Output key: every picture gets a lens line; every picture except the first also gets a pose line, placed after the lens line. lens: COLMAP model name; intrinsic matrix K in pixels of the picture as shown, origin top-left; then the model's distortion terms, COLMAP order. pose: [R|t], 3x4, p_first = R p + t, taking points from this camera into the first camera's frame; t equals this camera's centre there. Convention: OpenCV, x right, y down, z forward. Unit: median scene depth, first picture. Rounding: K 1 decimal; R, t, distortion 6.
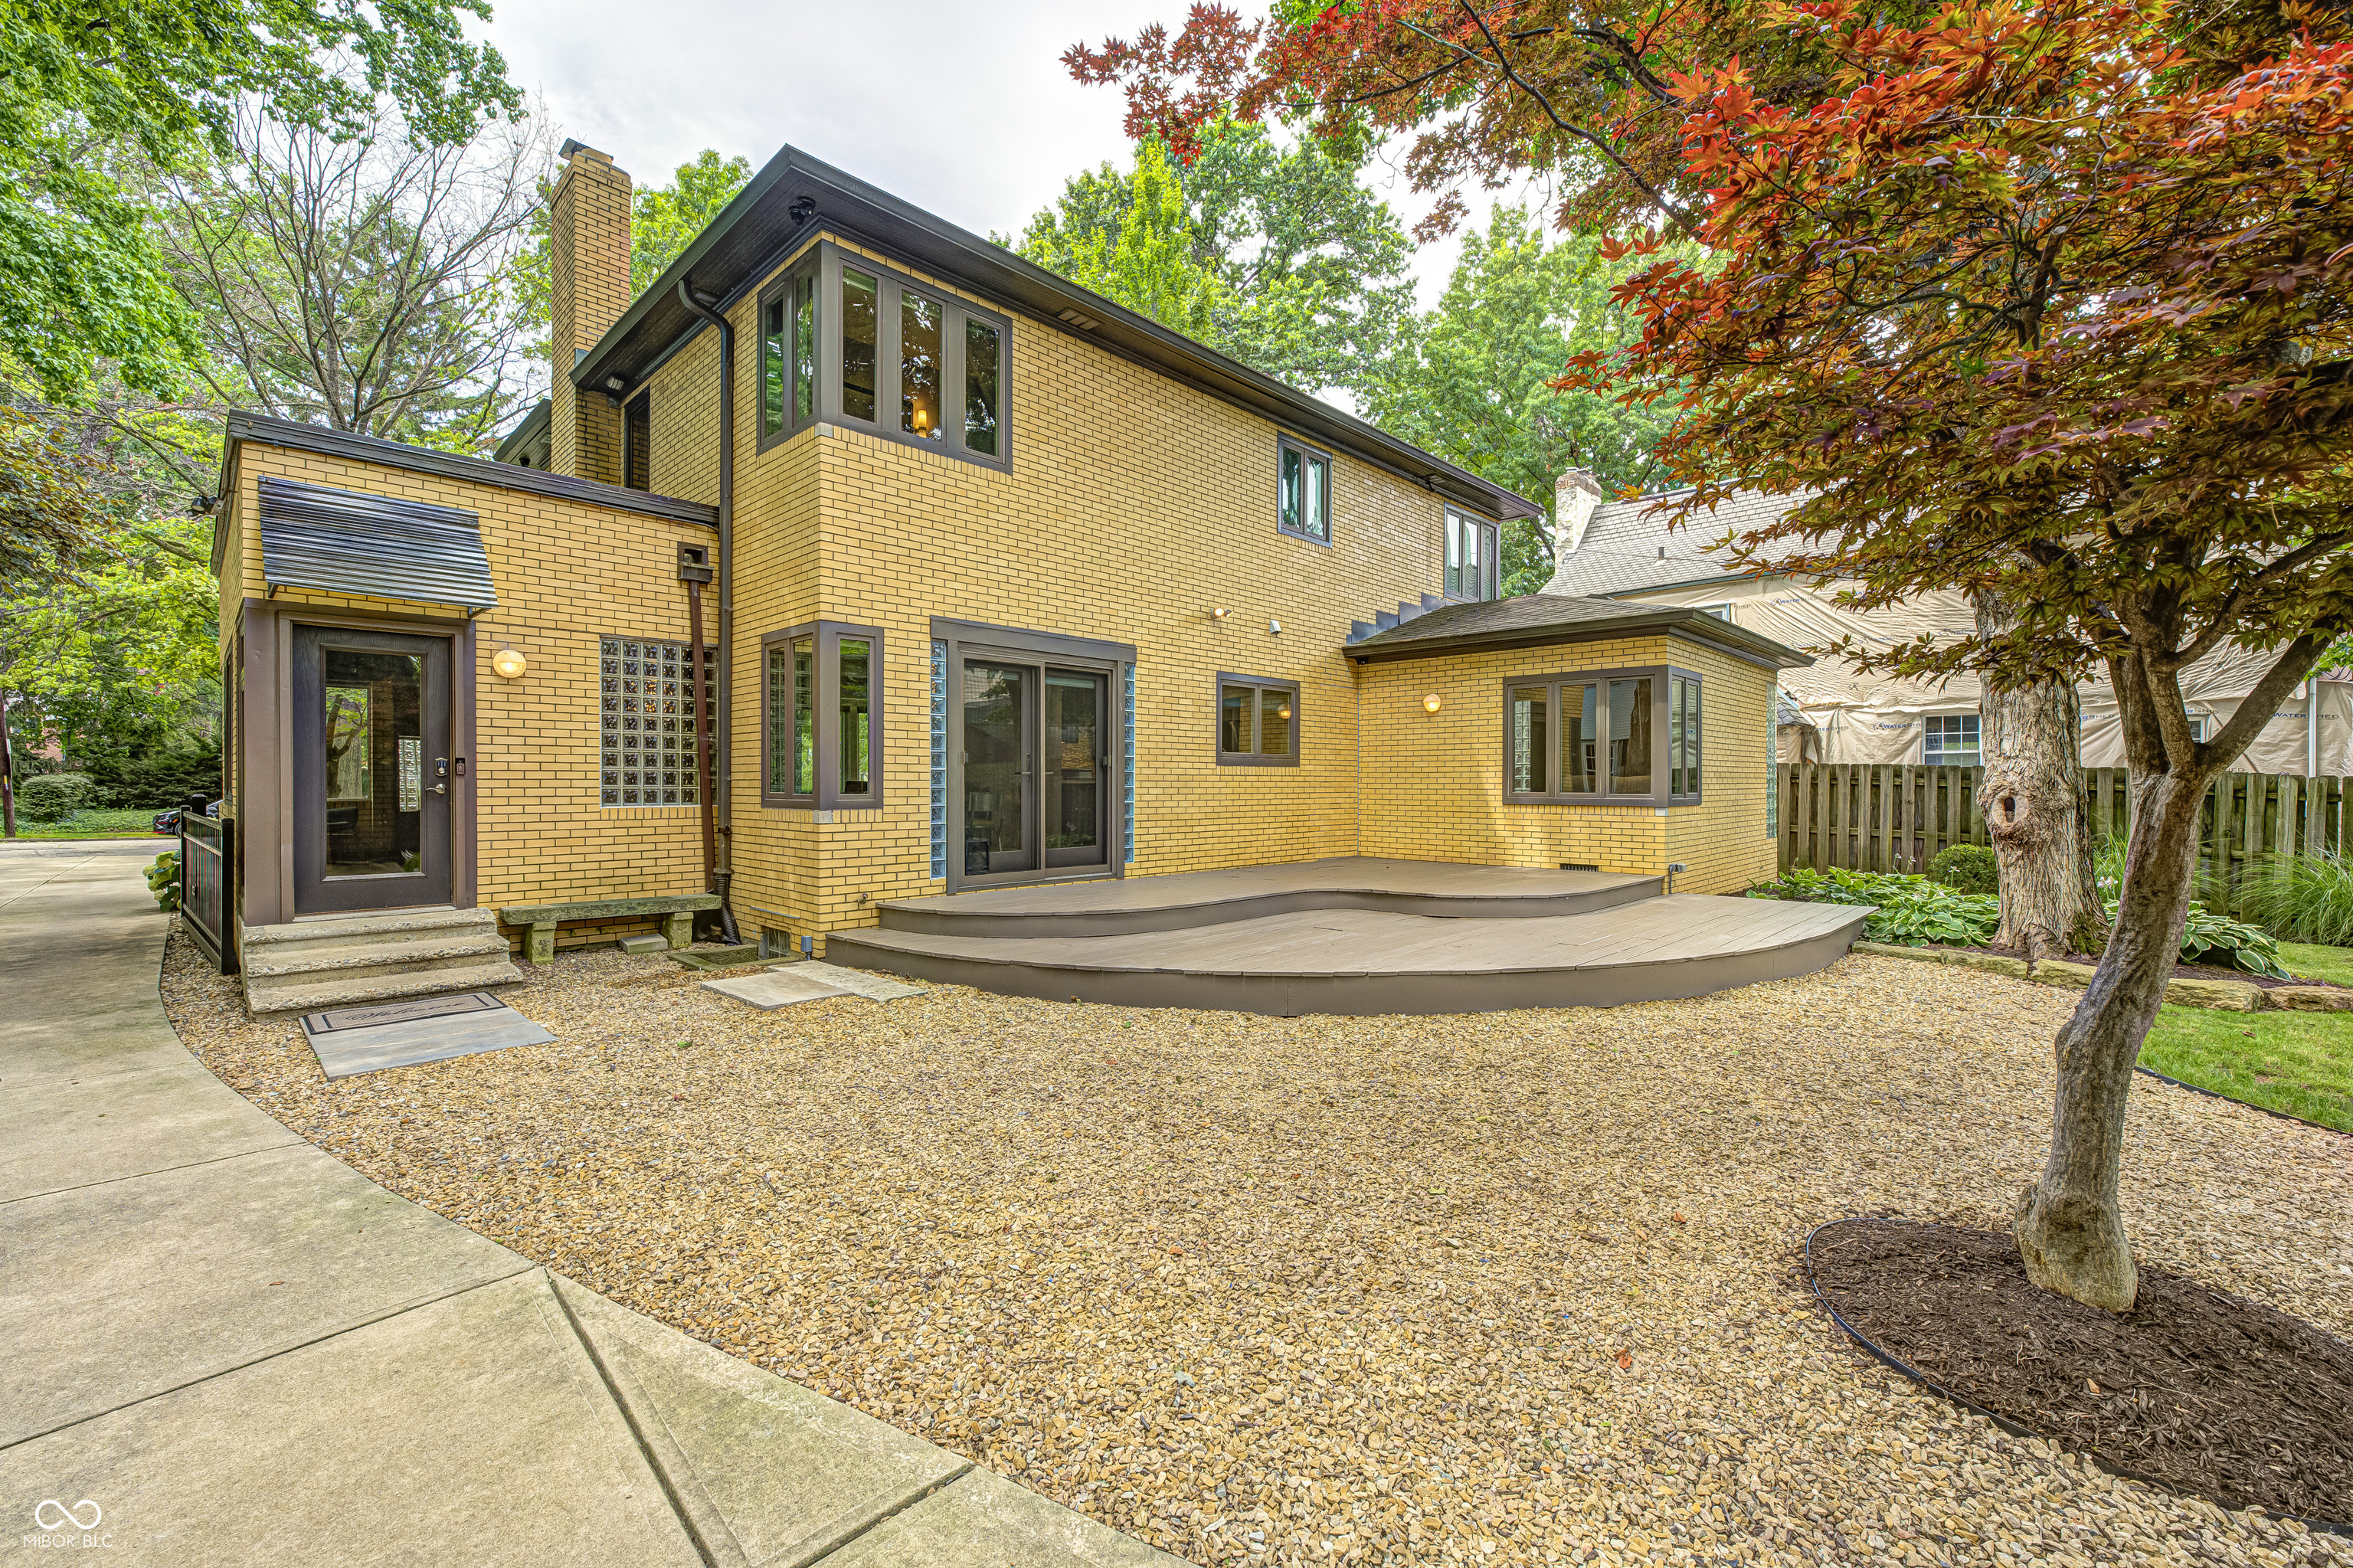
lens RADIAL K [[969.2, 0, 1165.2], [0, 969.2, 794.8], [0, 0, 1]] dist [-0.004313, 0.001183]
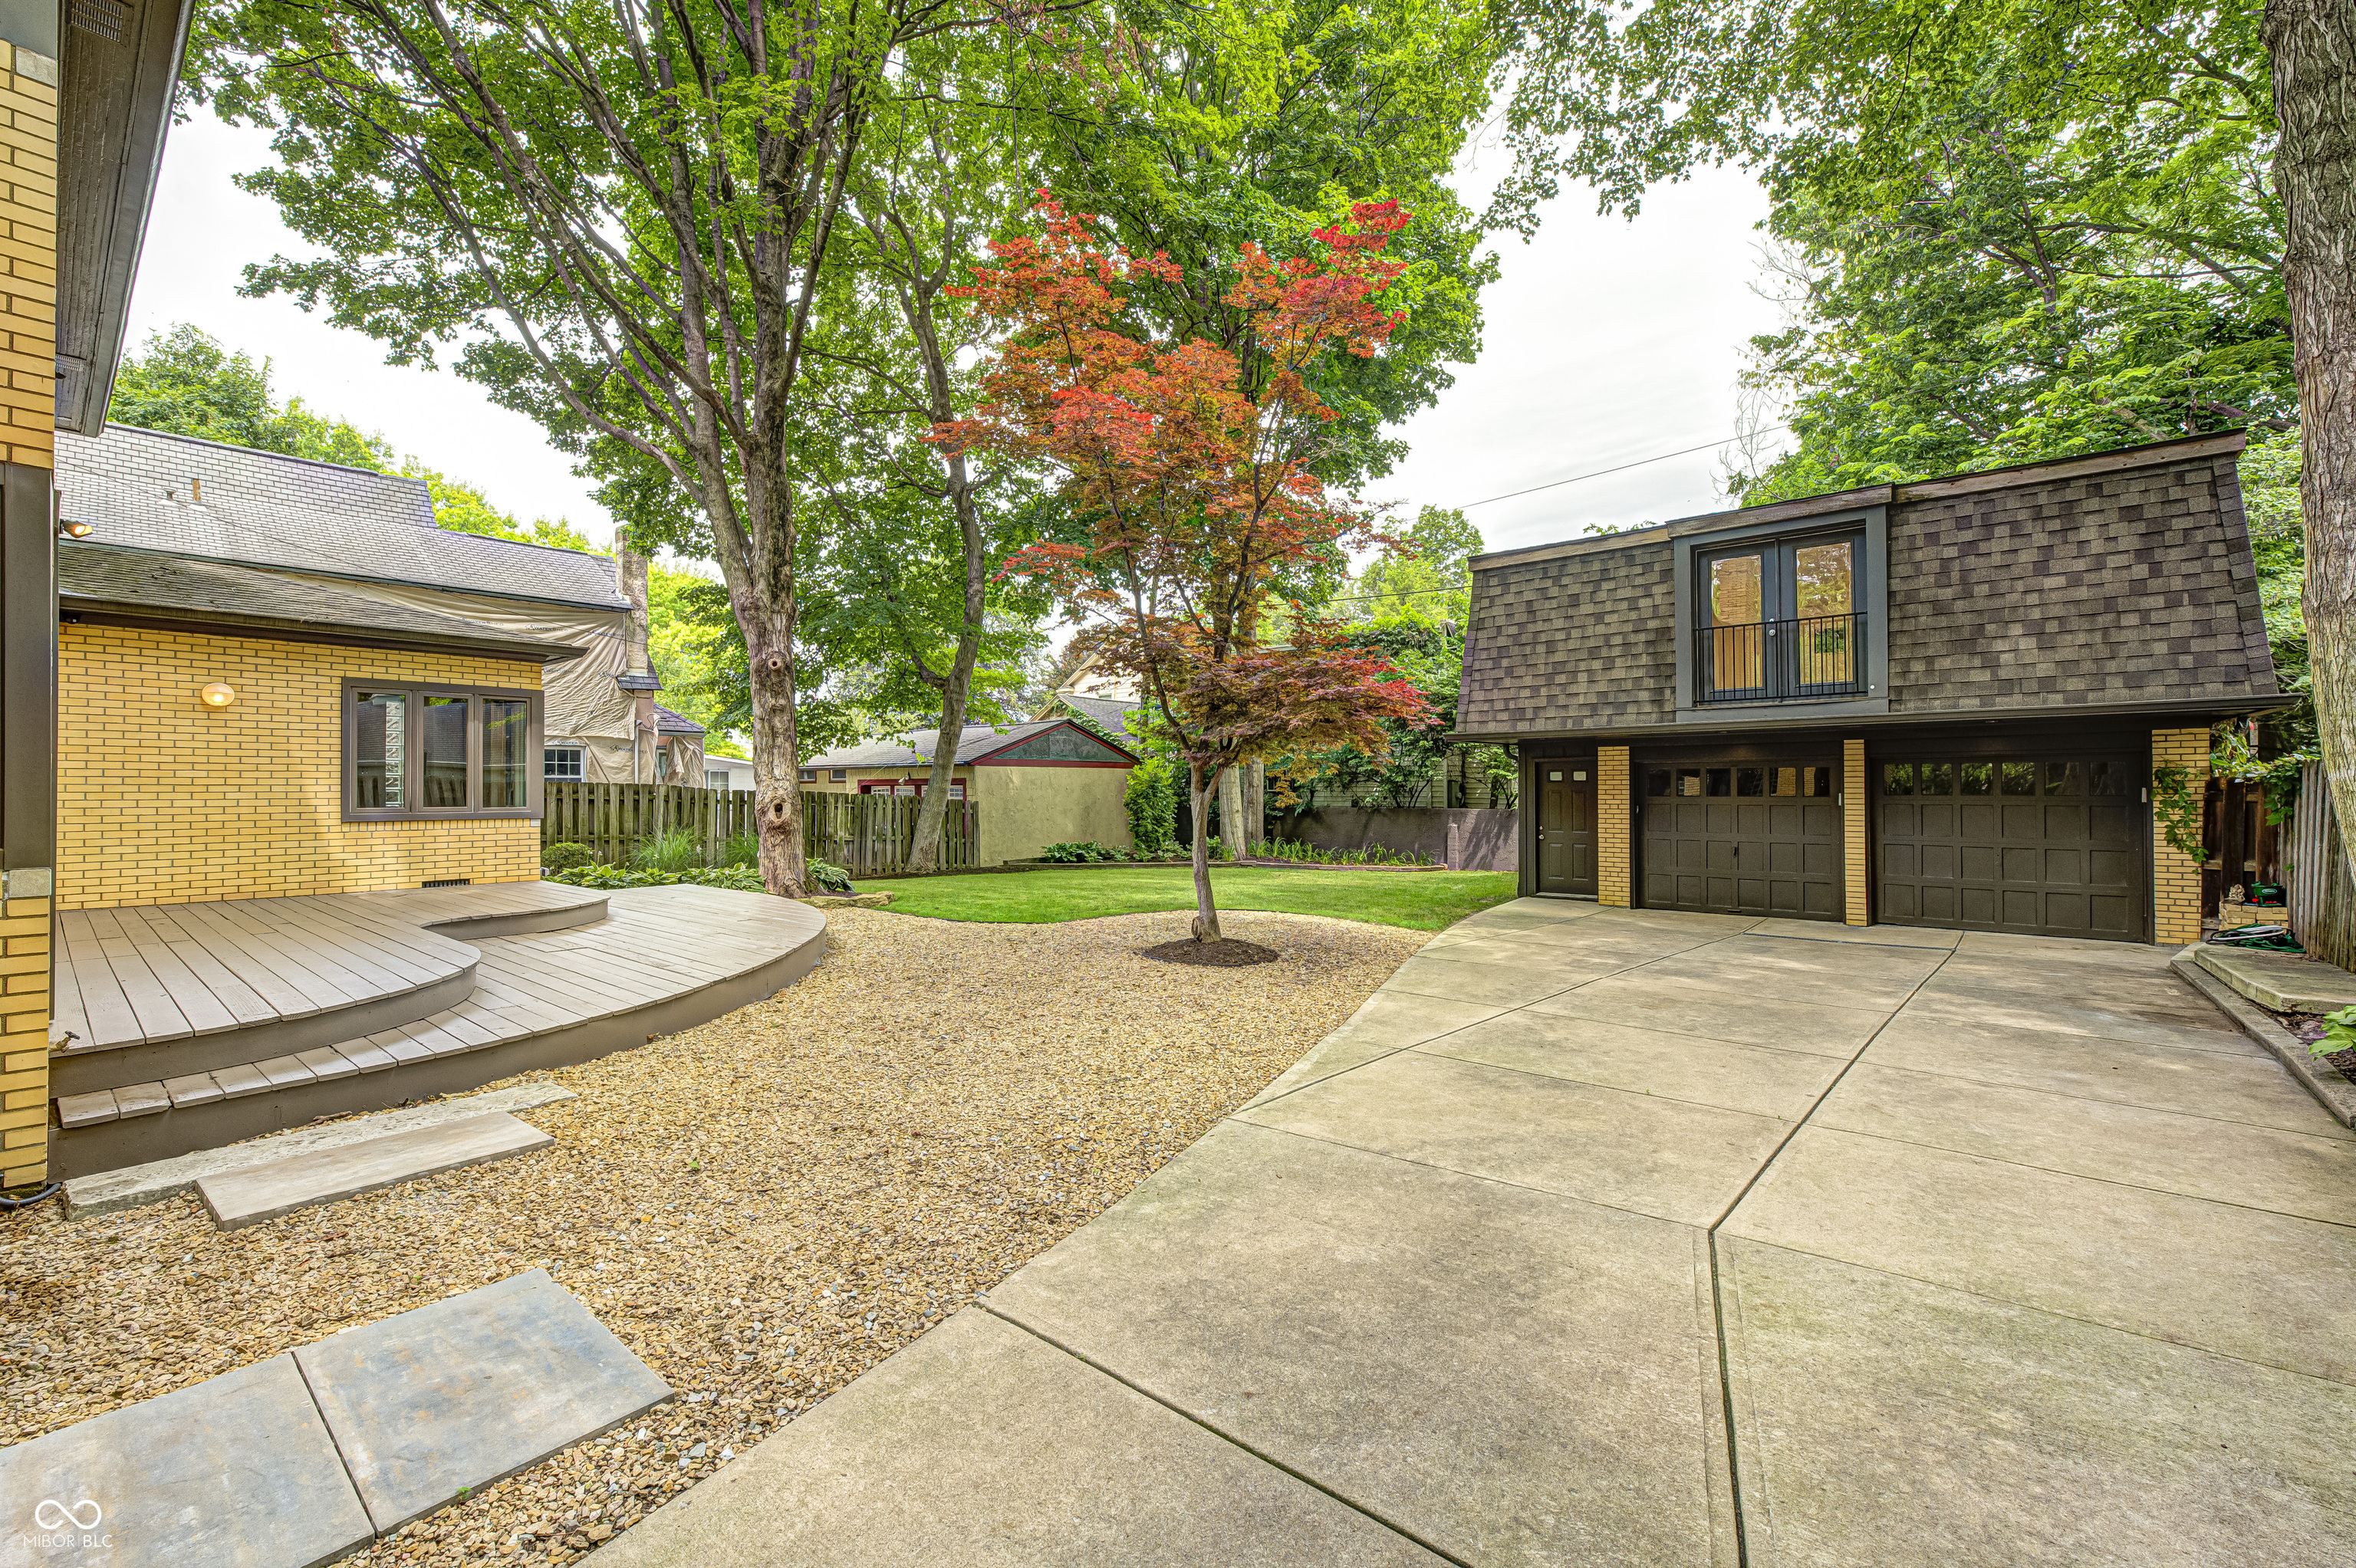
lens RADIAL K [[970.3, 0, 1188.0], [0, 970.3, 780.9], [0, 0, 1]] dist [-0.004313, 0.001183]
pose [[-0.091676, 0.008484, 0.995753, -0.832088], [0.015296, 0.999858, -0.007111, -0.013838], [-0.995671, 0.014579, -0.091793, 0.457601]]
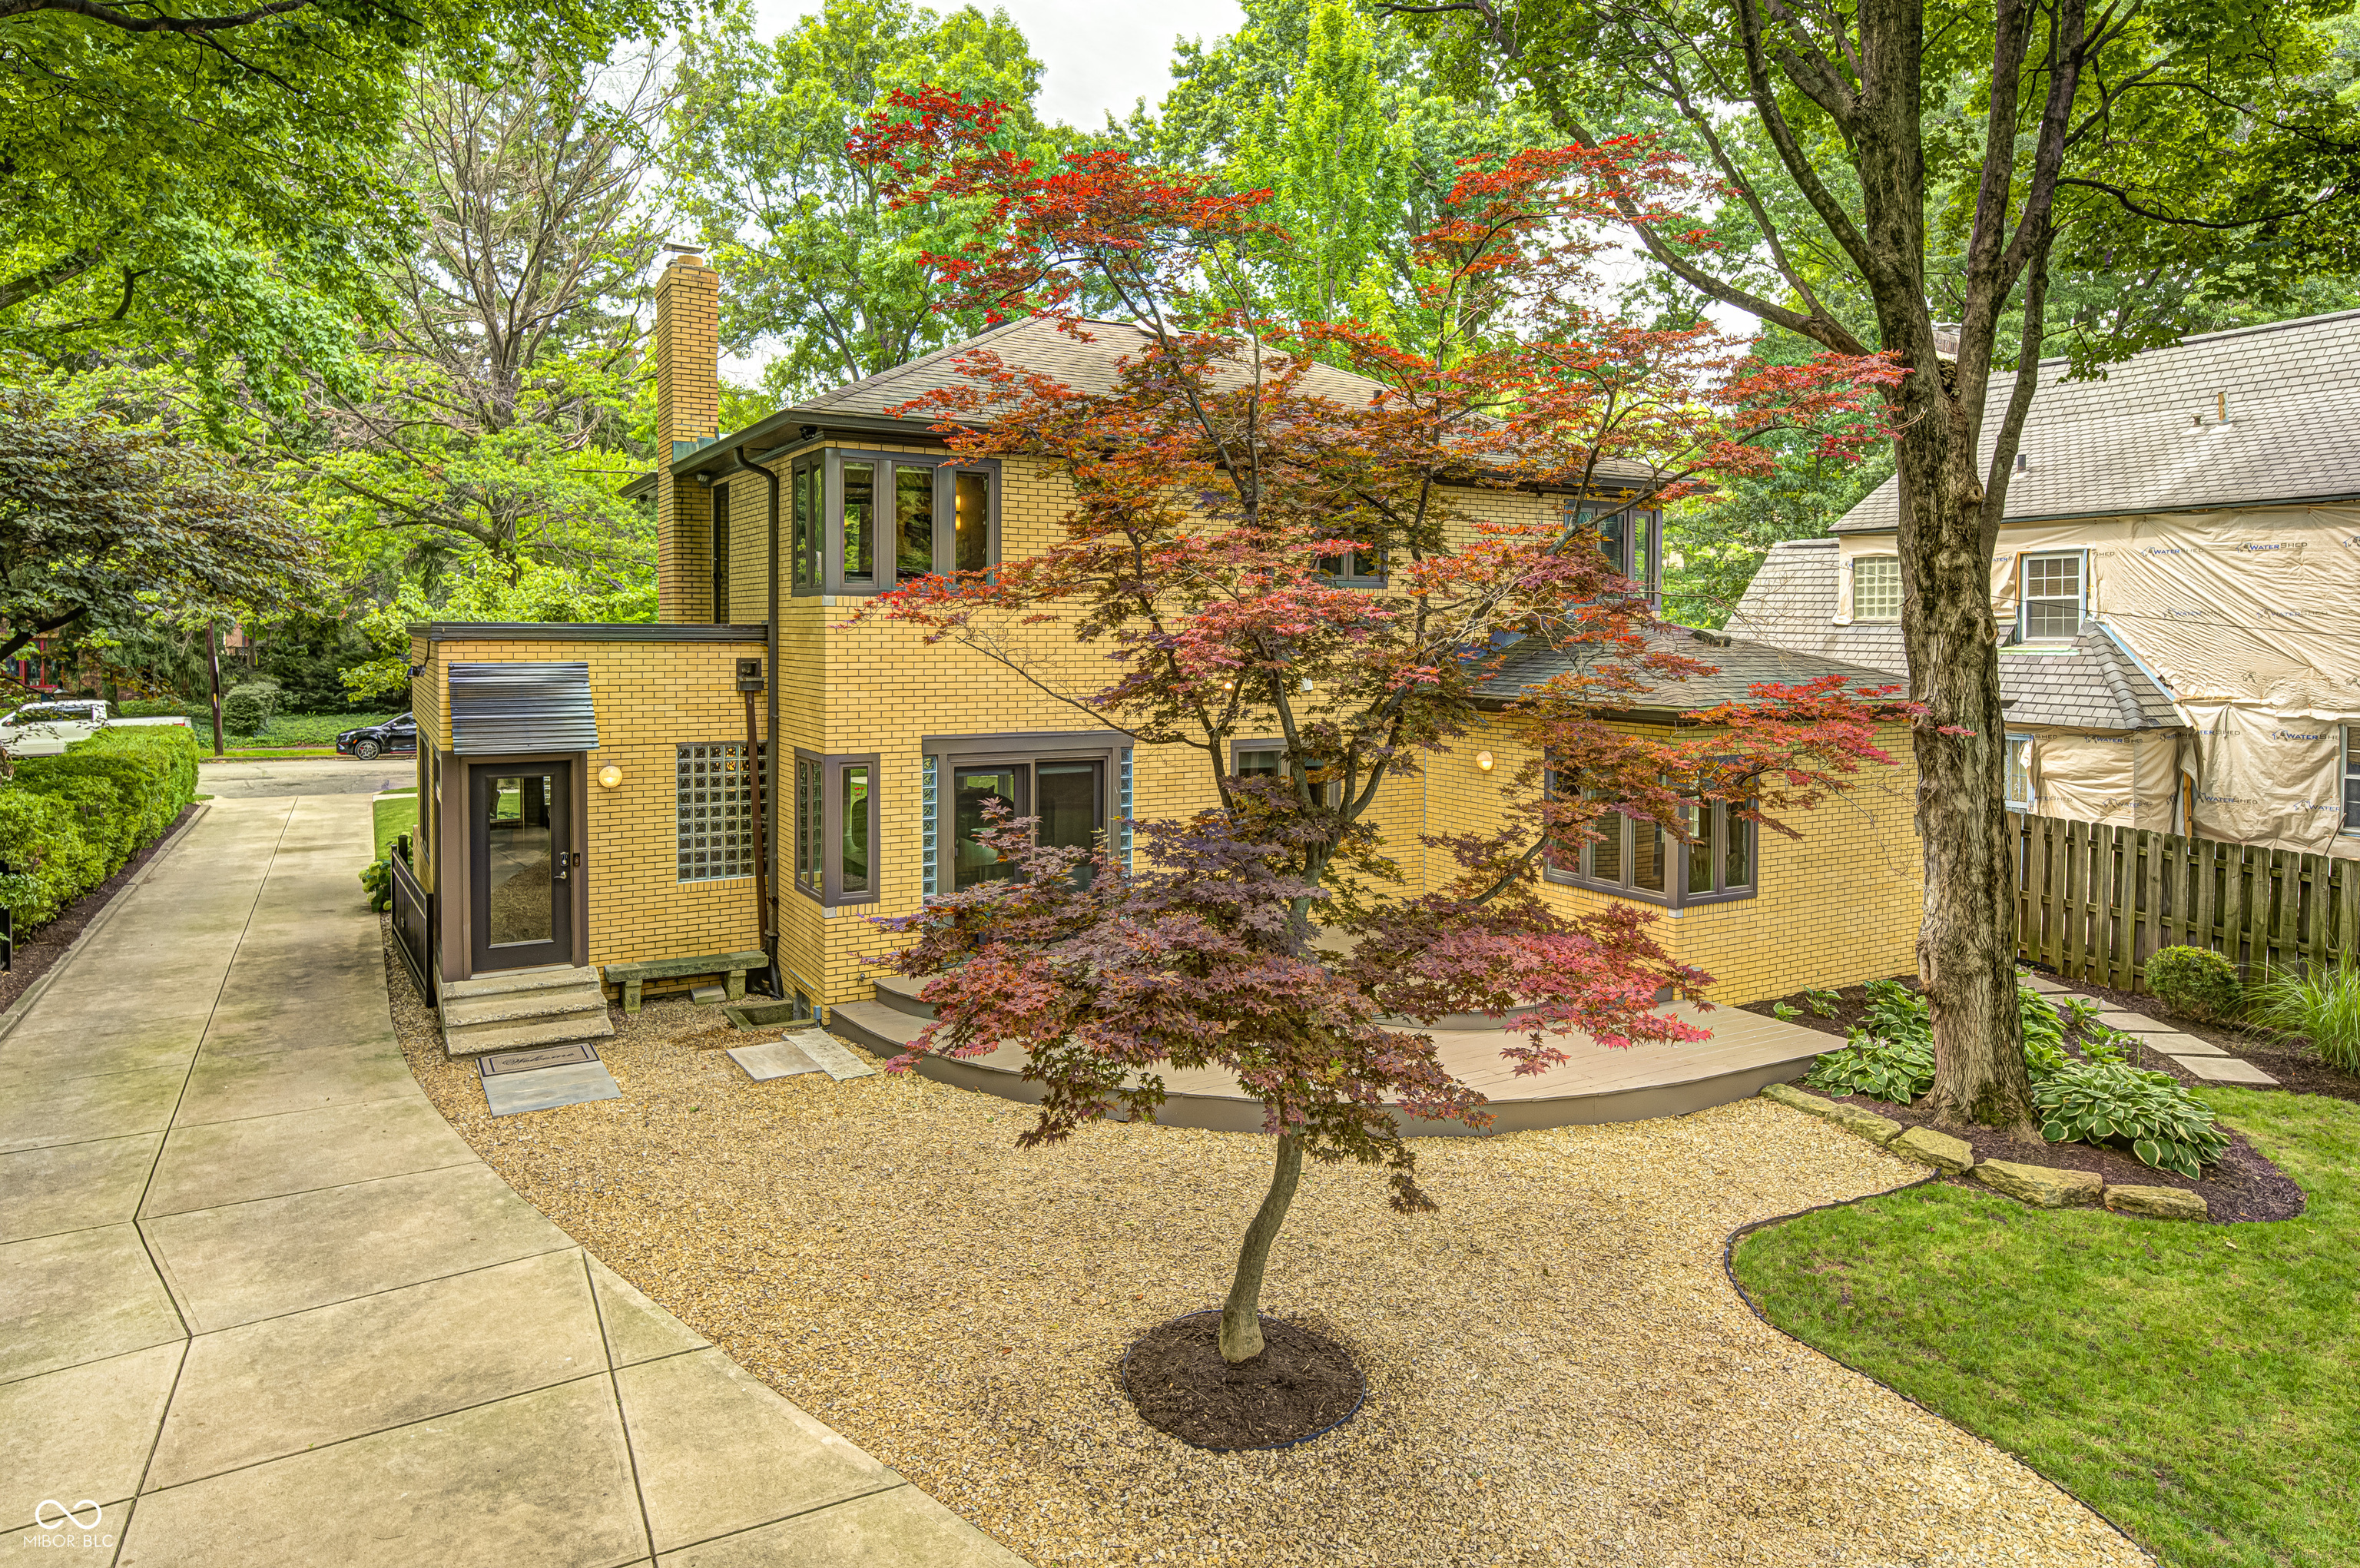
lens RADIAL K [[1428.2, 0, 1158.5], [0, 1428.2, 687.8], [0, 0, 1]] dist [0.016892, -0.000123]
pose [[0.961950, 0.015743, -0.272771, 0.516445], [-0.007272, 0.999460, 0.032038, -0.307671], [0.273129, -0.028836, 0.961545, -0.598986]]
